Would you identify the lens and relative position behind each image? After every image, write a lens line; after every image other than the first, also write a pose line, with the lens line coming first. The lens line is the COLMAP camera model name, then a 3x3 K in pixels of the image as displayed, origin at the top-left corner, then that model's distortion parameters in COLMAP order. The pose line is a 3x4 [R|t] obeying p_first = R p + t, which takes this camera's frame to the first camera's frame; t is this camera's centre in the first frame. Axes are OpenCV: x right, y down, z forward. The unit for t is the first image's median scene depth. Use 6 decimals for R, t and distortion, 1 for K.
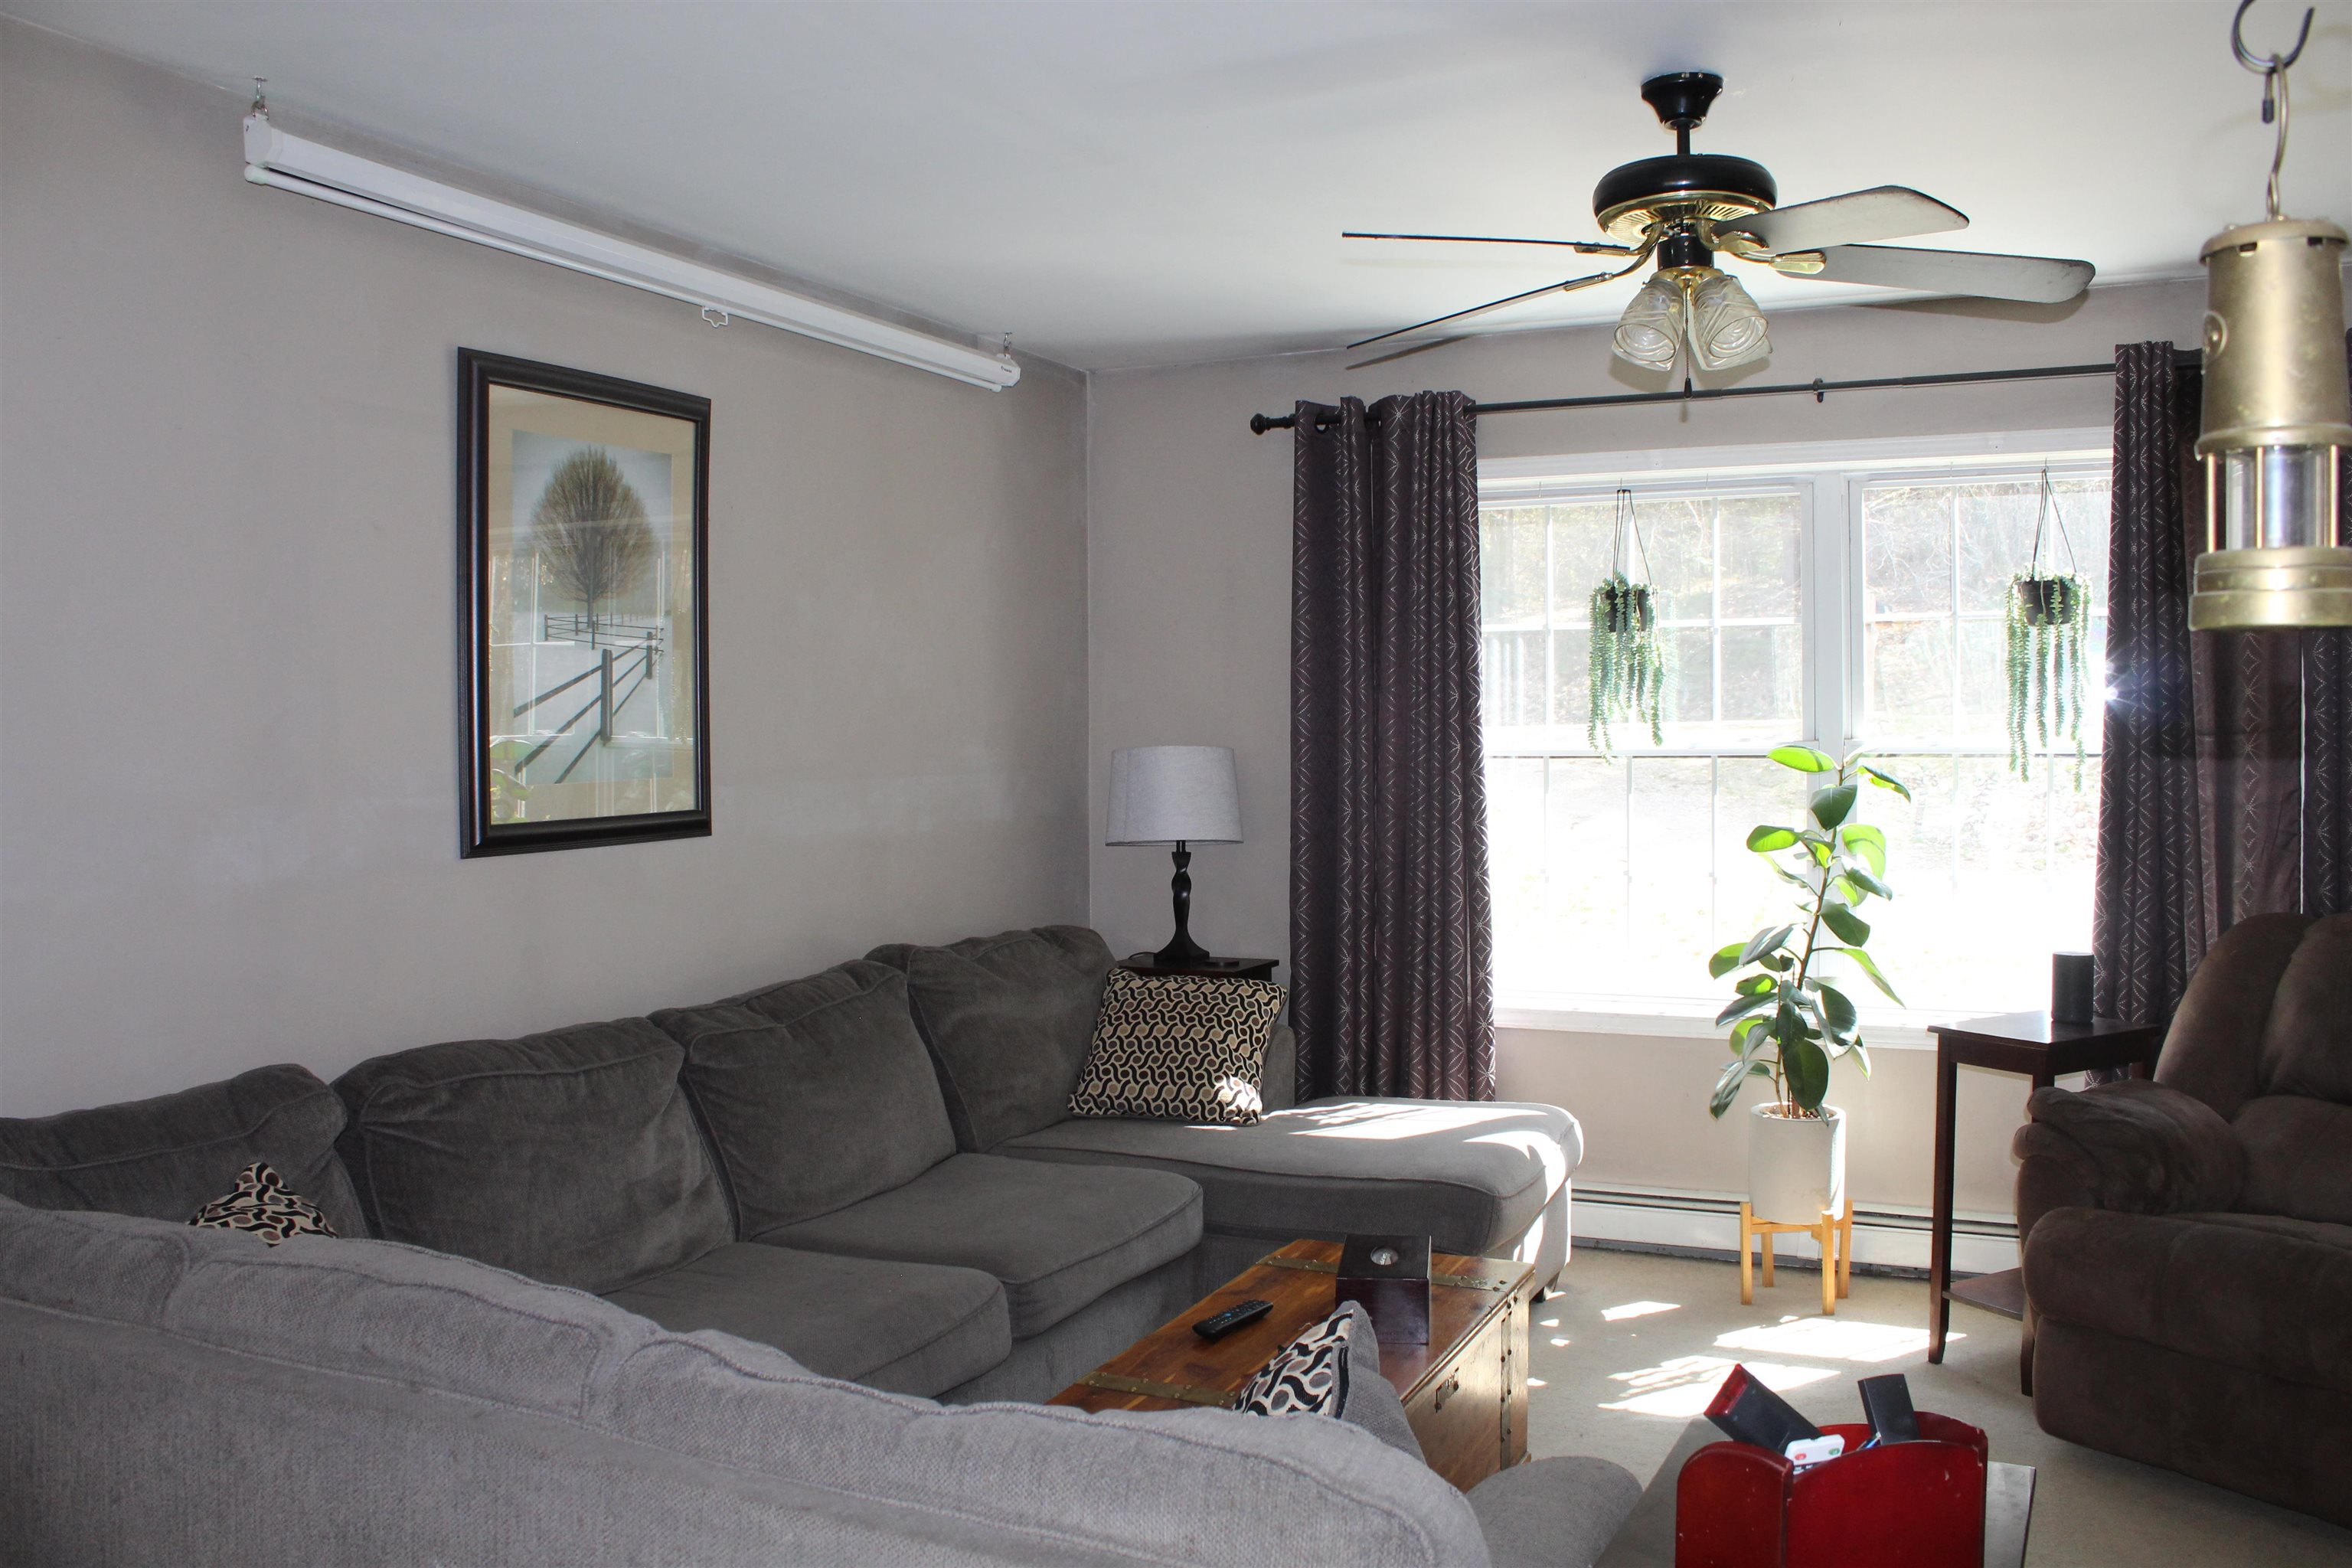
lens RADIAL K [[1934.5, 0, 1153.0], [0, 1934.5, 791.3], [0, 0, 1]] dist [-0.111959, 0.033552]
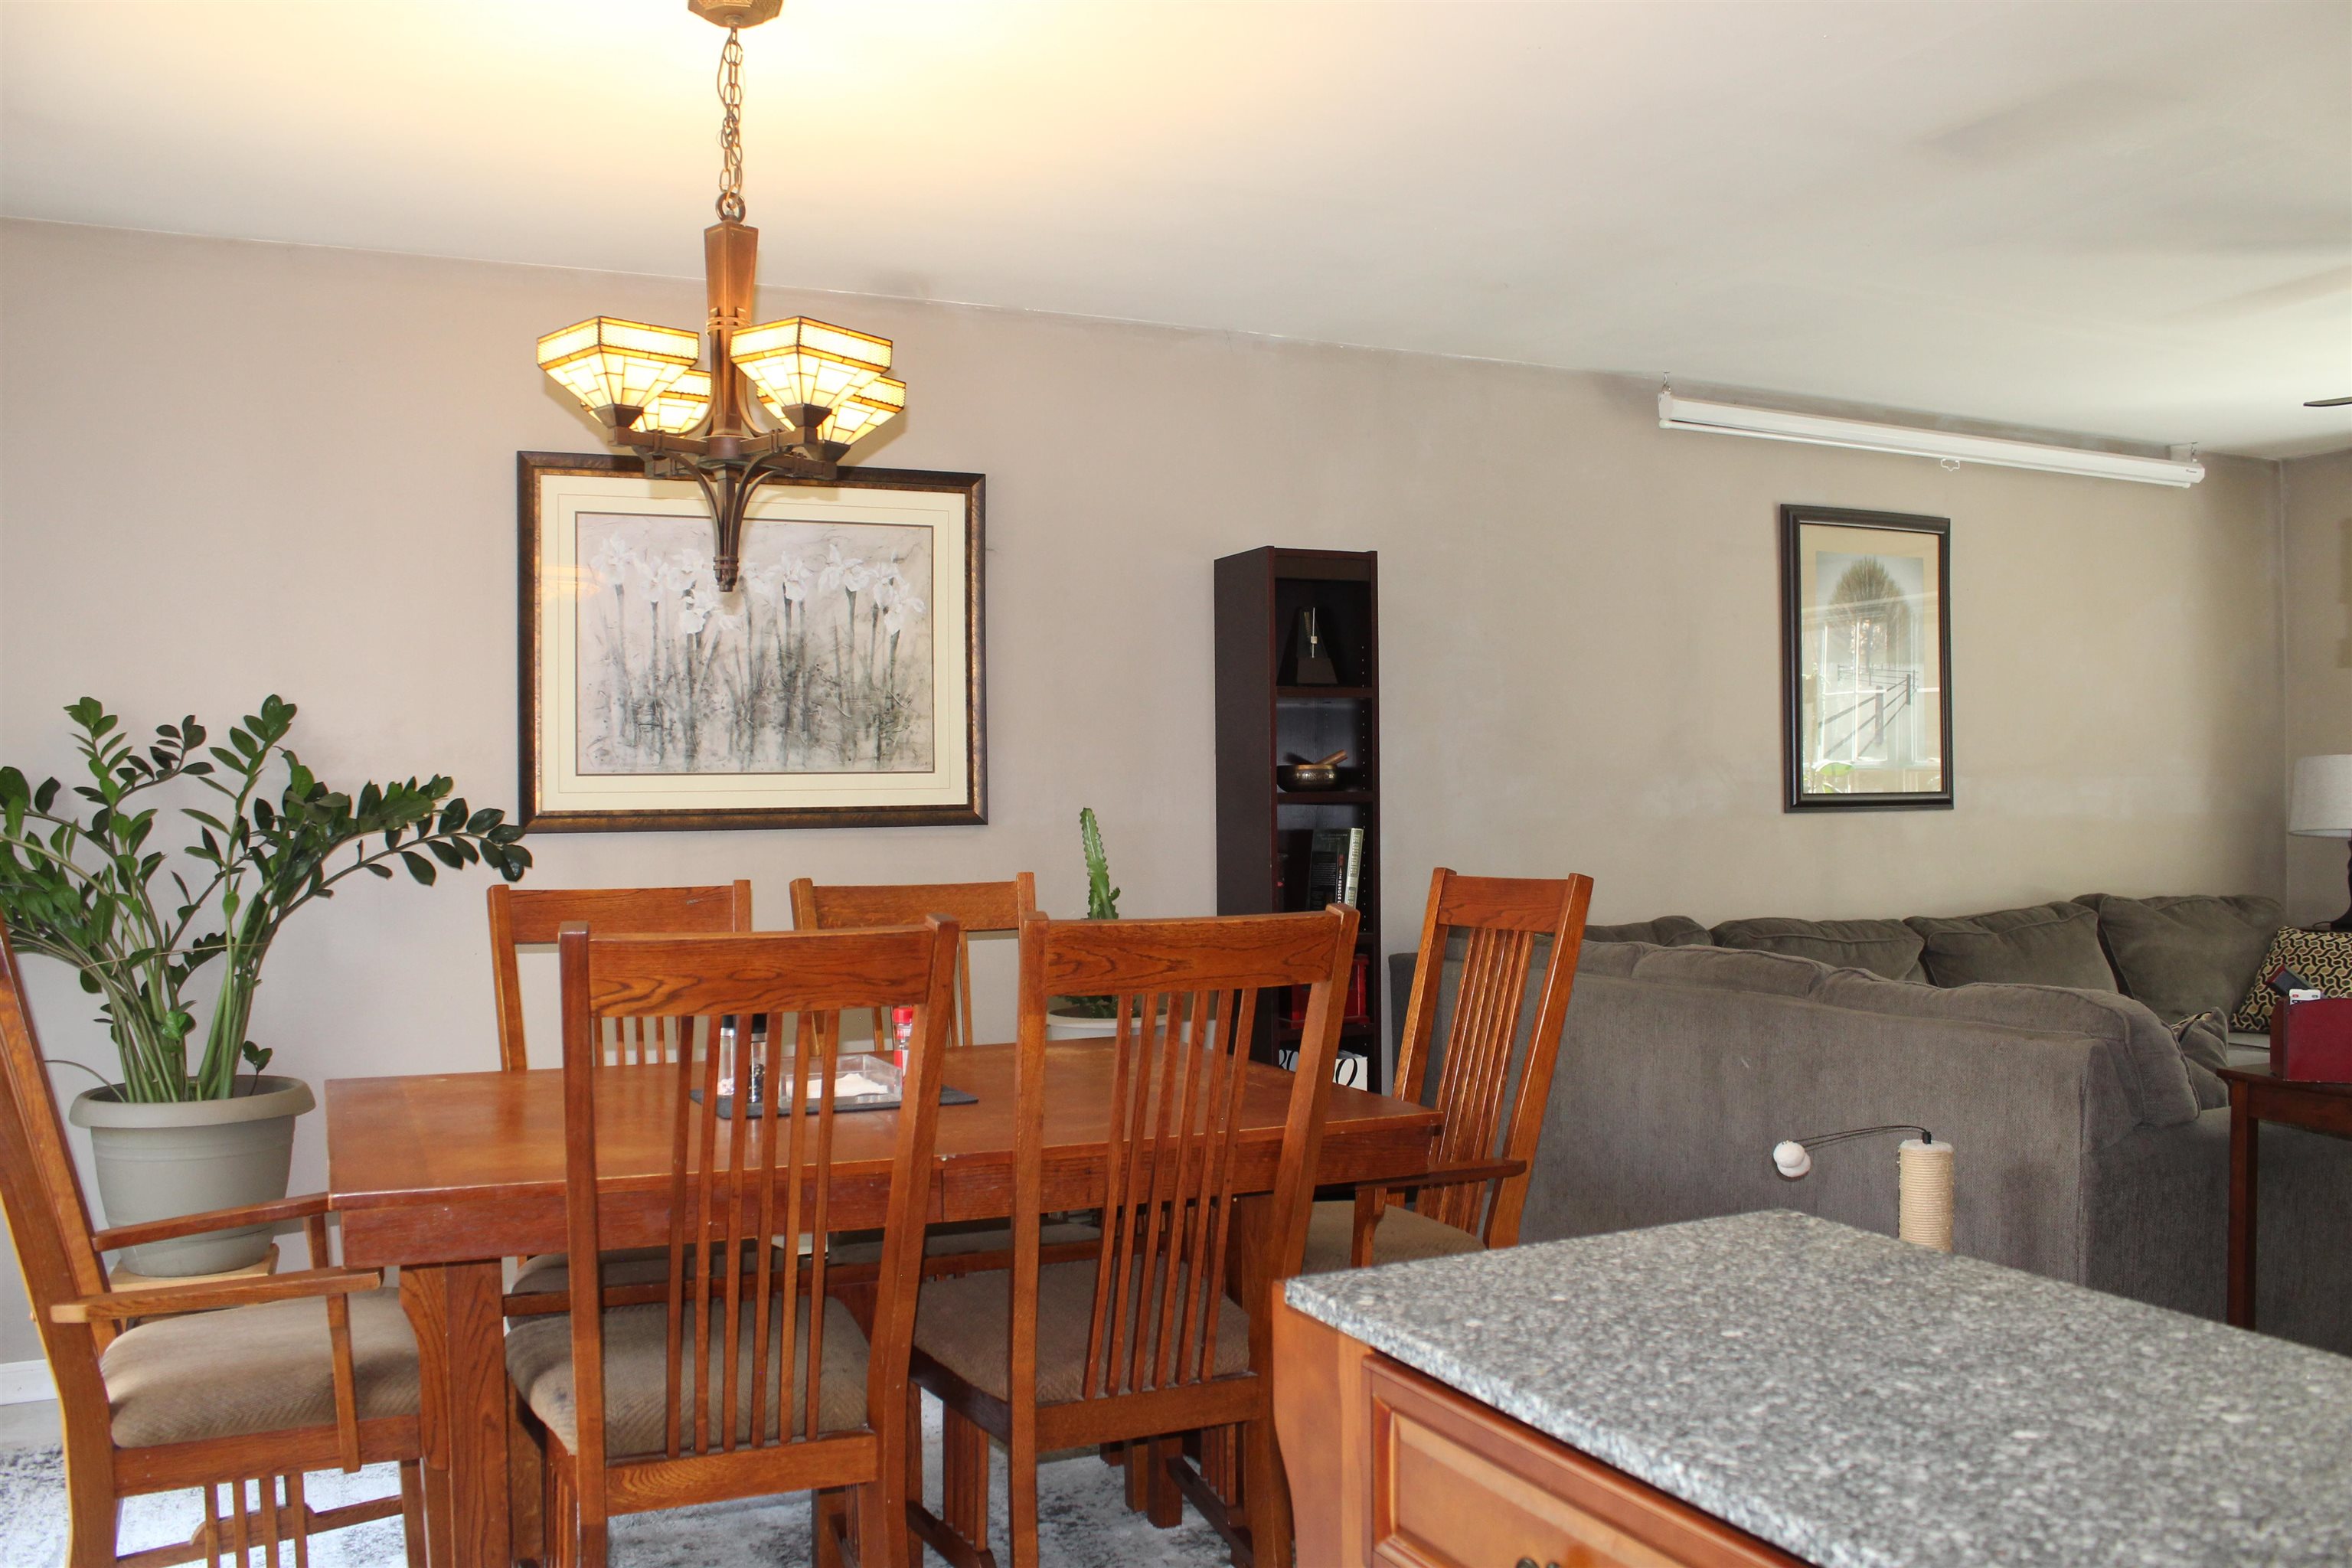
lens RADIAL K [[1934.5, 0, 1172.1], [0, 1934.5, 773.3], [0, 0, 1]] dist [-0.111959, 0.033552]
pose [[0.777864, -0.007988, -0.628382, 0.207309], [-0.021227, 0.999015, -0.038977, 0.060319], [0.628074, 0.043658, 0.776928, -0.483783]]
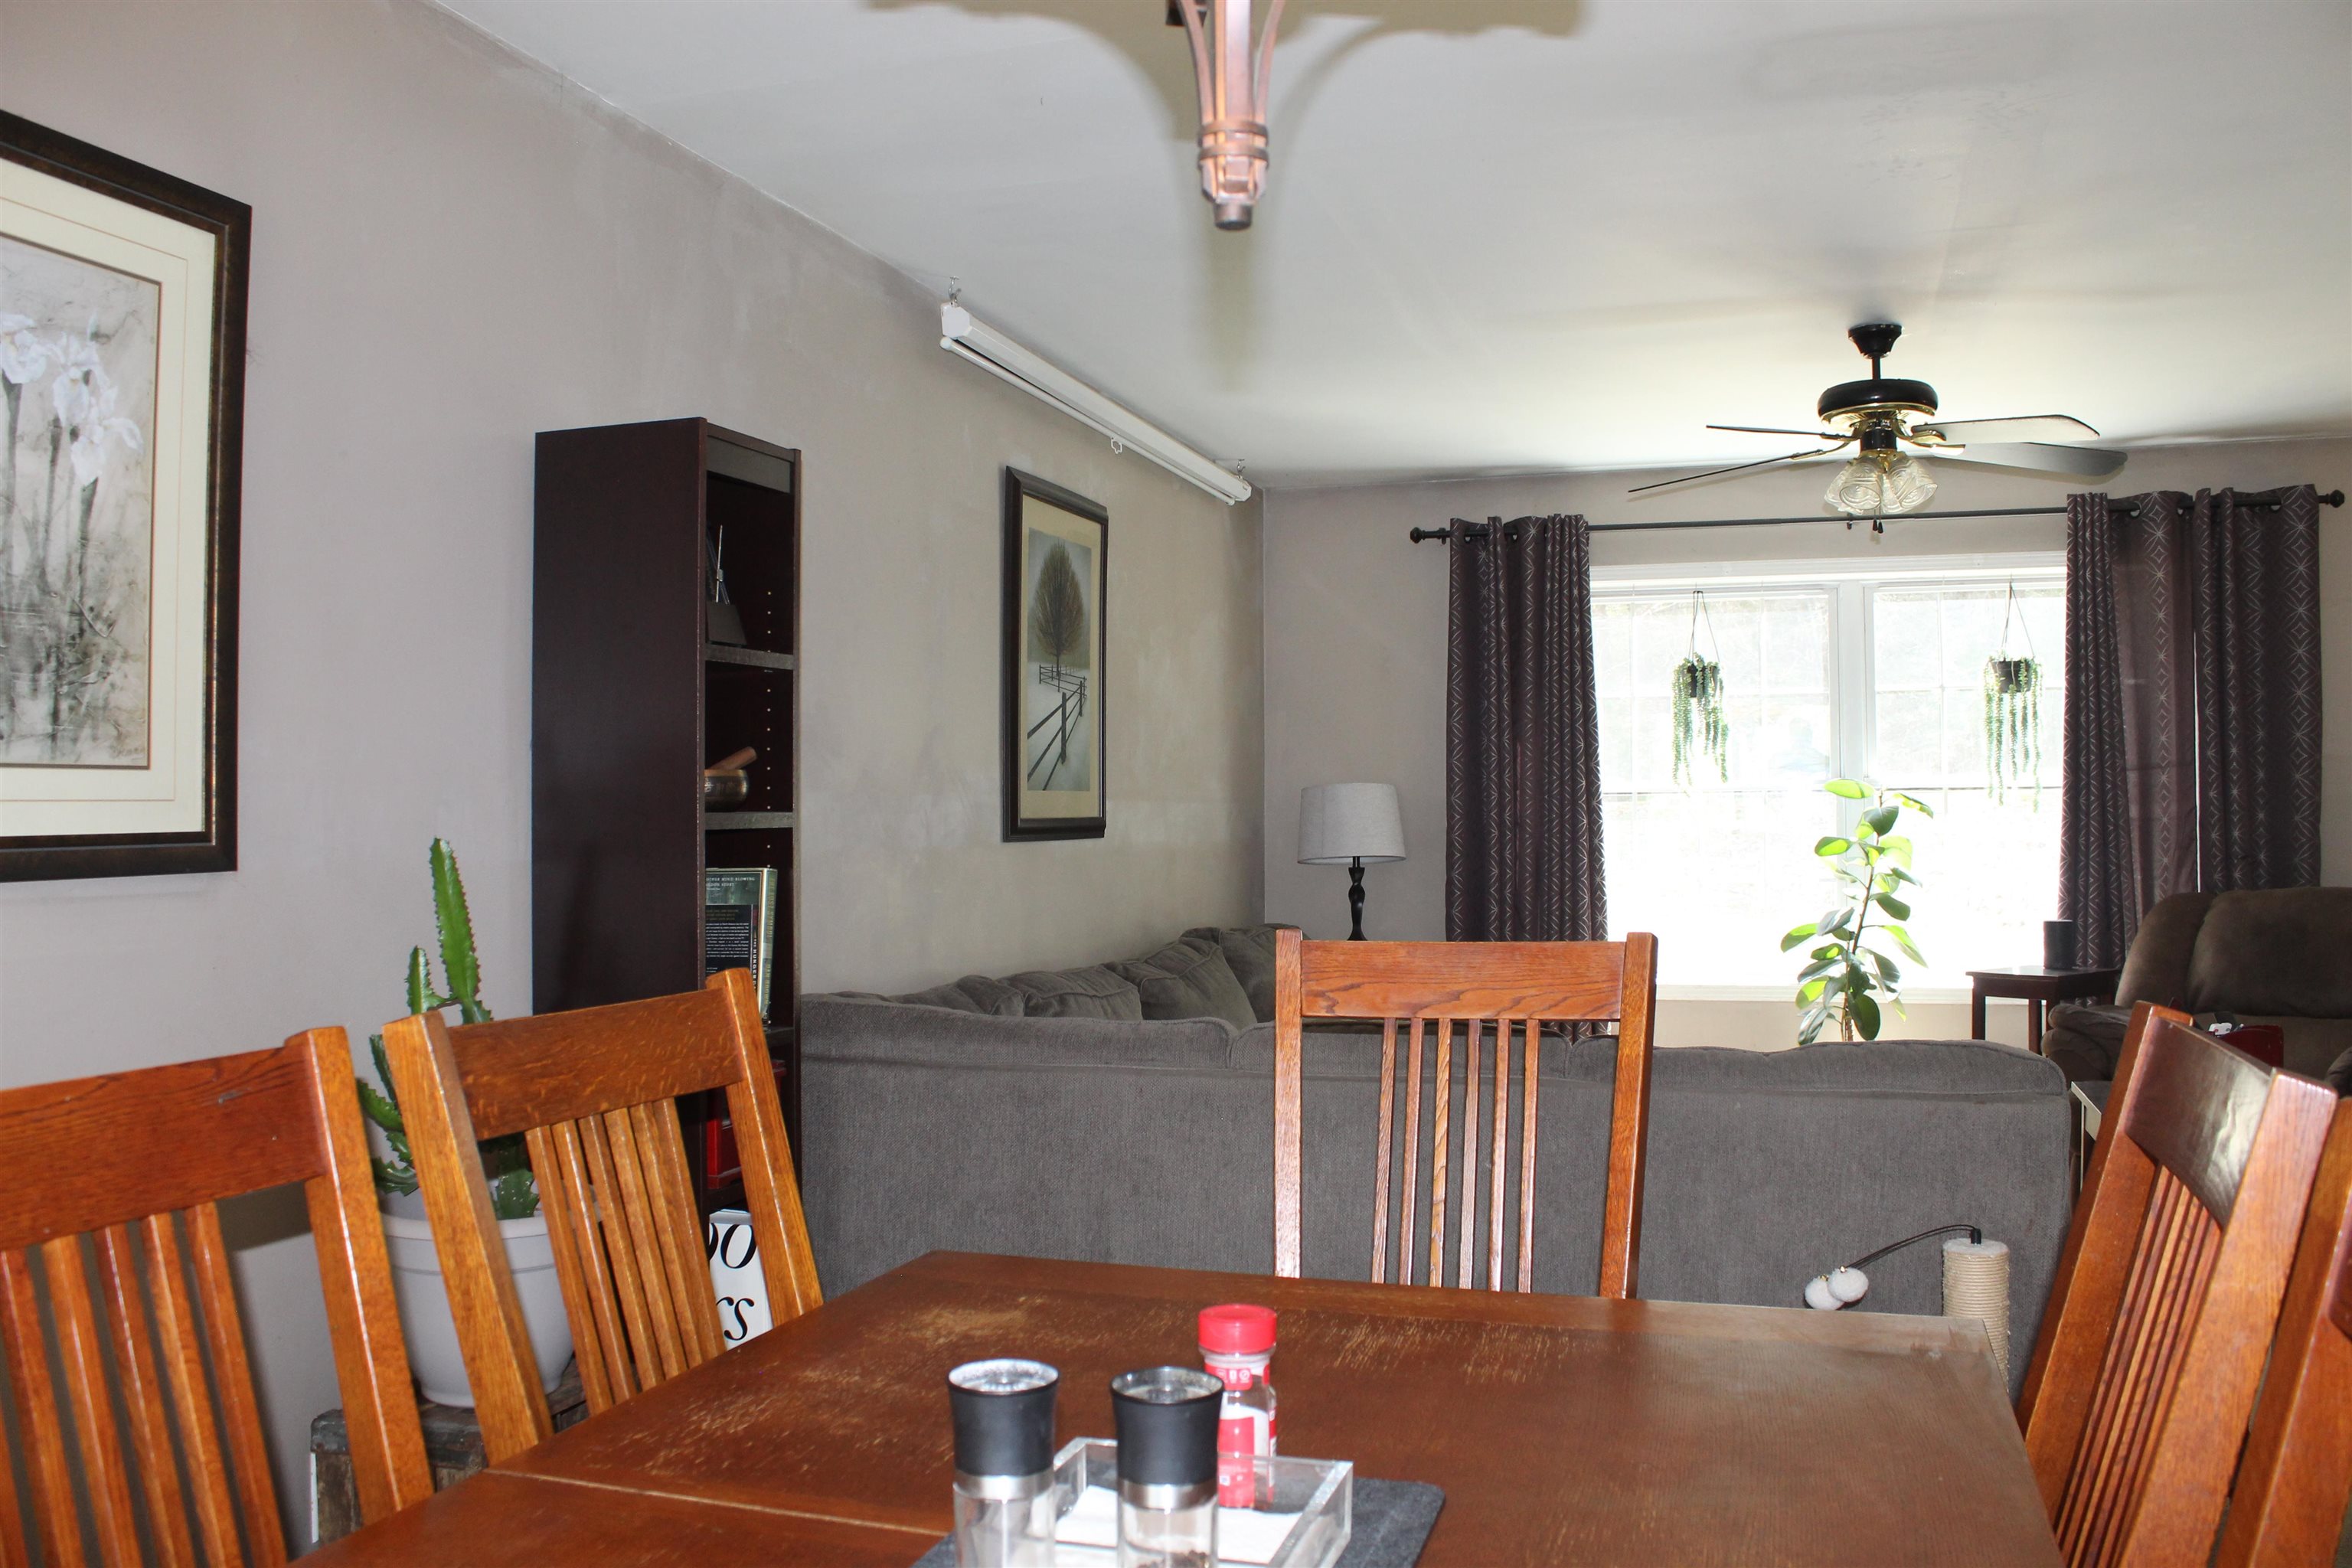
lens RADIAL K [[1934.5, 0, 1191.1], [0, 1934.5, 785.7], [0, 0, 1]] dist [-0.111959, 0.033552]
pose [[0.990088, 0.005004, 0.140359, -0.333217], [0.002436, 0.998603, -0.052783, 0.054180], [-0.140427, 0.052602, 0.988693, -0.299439]]
